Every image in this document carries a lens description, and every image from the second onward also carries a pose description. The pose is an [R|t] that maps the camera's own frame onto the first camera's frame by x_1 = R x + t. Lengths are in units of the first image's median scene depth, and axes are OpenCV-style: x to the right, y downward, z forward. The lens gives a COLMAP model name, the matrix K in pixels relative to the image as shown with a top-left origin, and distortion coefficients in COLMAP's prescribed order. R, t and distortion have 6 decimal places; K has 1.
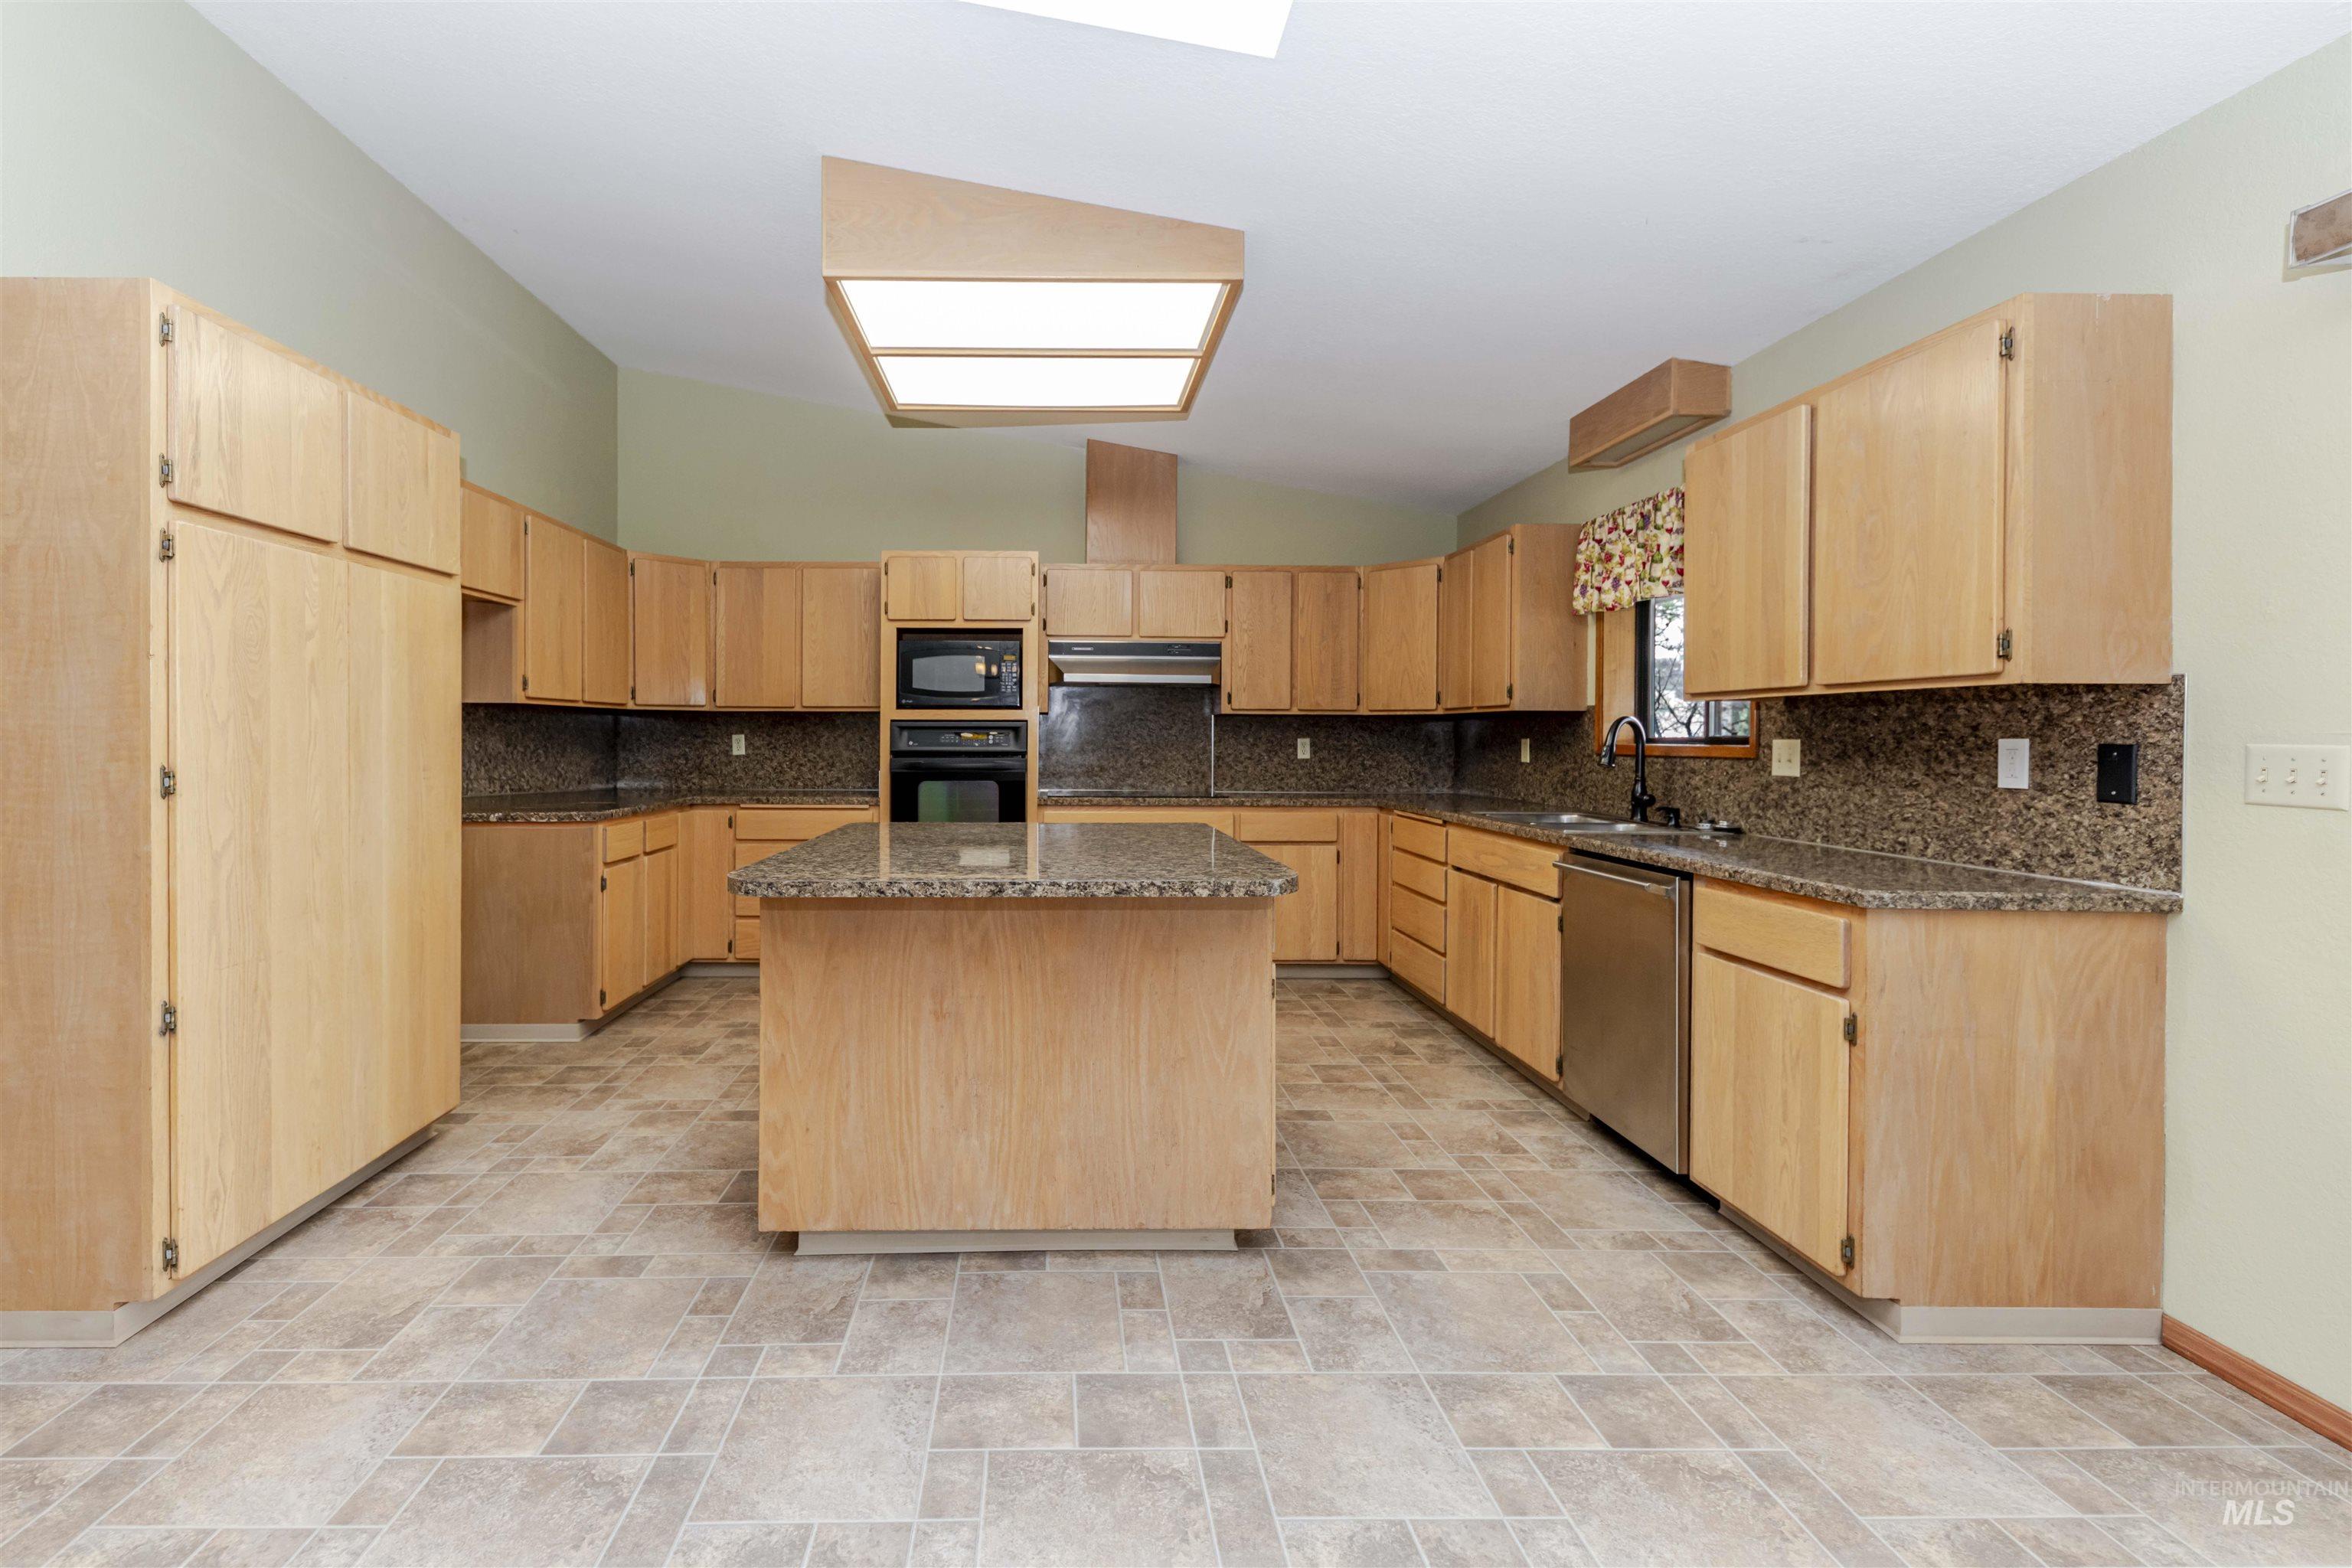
lens RADIAL K [[1011.9, 0, 1069.7], [0, 1011.9, 721.7], [0, 0, 1]] dist [0.009221, -0.004555]
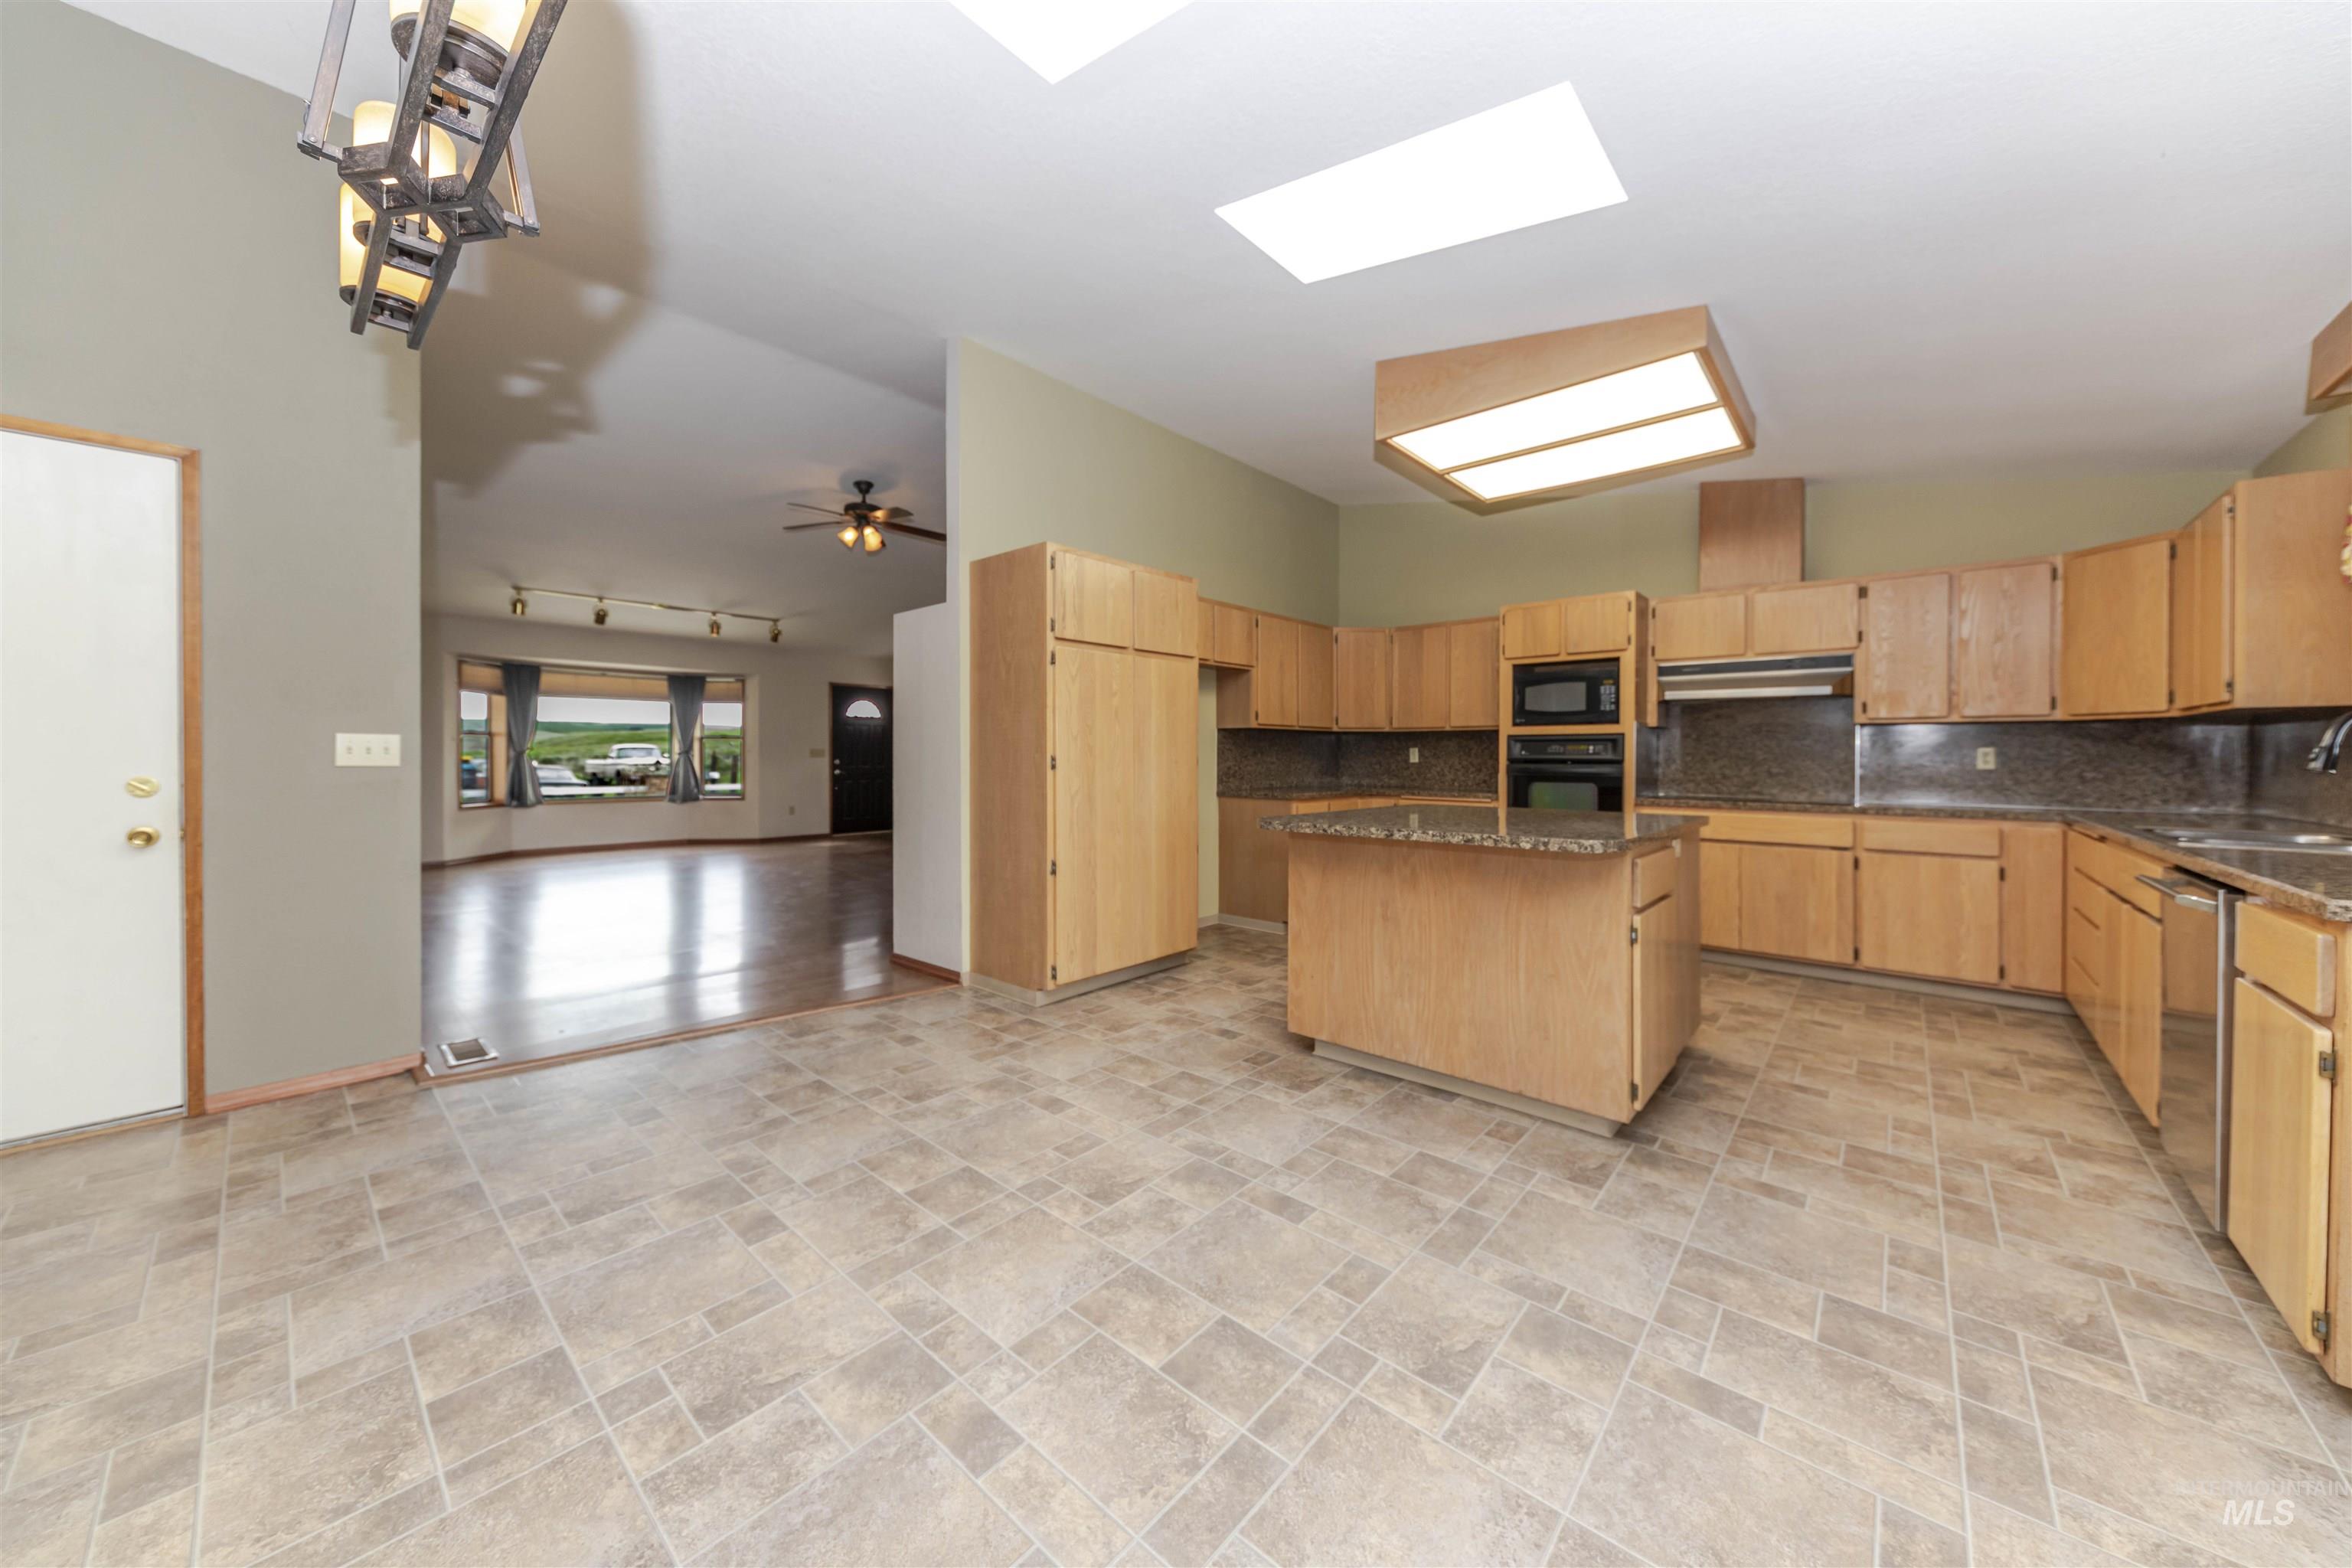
lens RADIAL K [[818.4, 0, 1193.2], [0, 818.4, 737.1], [0, 0, 1]] dist [0.003233, -0.000360]
pose [[0.743987, -0.017416, -0.667967, 0.387586], [0.009171, 0.999832, -0.015855, 0.024001], [0.668131, 0.005670, 0.744022, -0.099761]]
